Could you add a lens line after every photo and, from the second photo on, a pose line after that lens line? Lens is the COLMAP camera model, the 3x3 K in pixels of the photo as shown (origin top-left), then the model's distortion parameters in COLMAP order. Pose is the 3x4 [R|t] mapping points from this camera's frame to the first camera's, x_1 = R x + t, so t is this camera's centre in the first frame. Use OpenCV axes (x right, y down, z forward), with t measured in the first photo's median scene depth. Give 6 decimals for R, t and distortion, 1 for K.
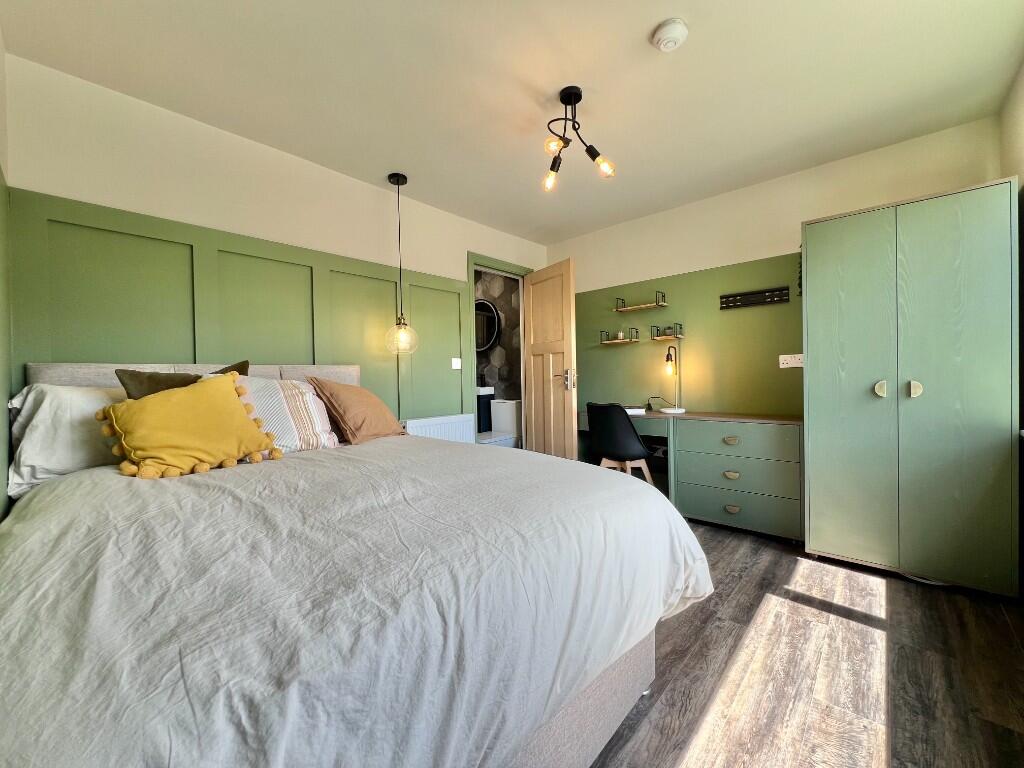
lens RADIAL K [[412.3, 0, 512.9], [0, 412.3, 383.3], [0, 0, 1]] dist [0.000267, 0.000162]
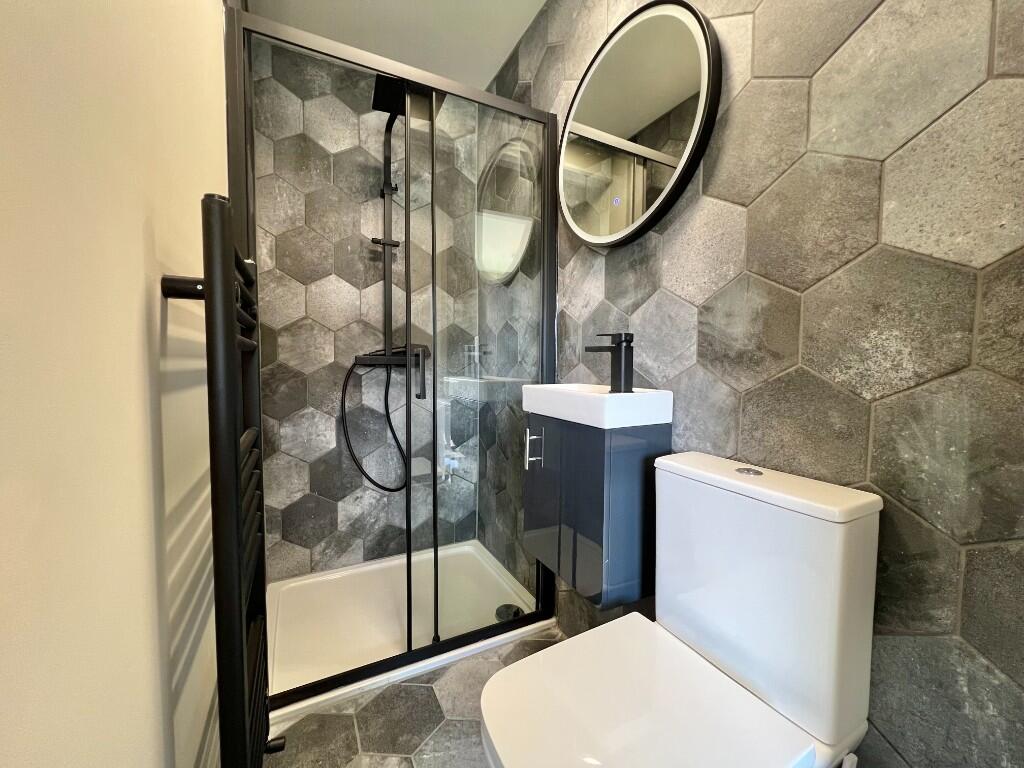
lens RADIAL K [[412.3, 0, 511.8], [0, 412.3, 382.8], [0, 0, 1]] dist [0.000267, 0.000162]
pose [[0.939899, 0.038992, -0.339219, -0.053075], [-0.023790, 0.998522, 0.048859, -0.004941], [0.340623, -0.037853, 0.939438, 0.773175]]
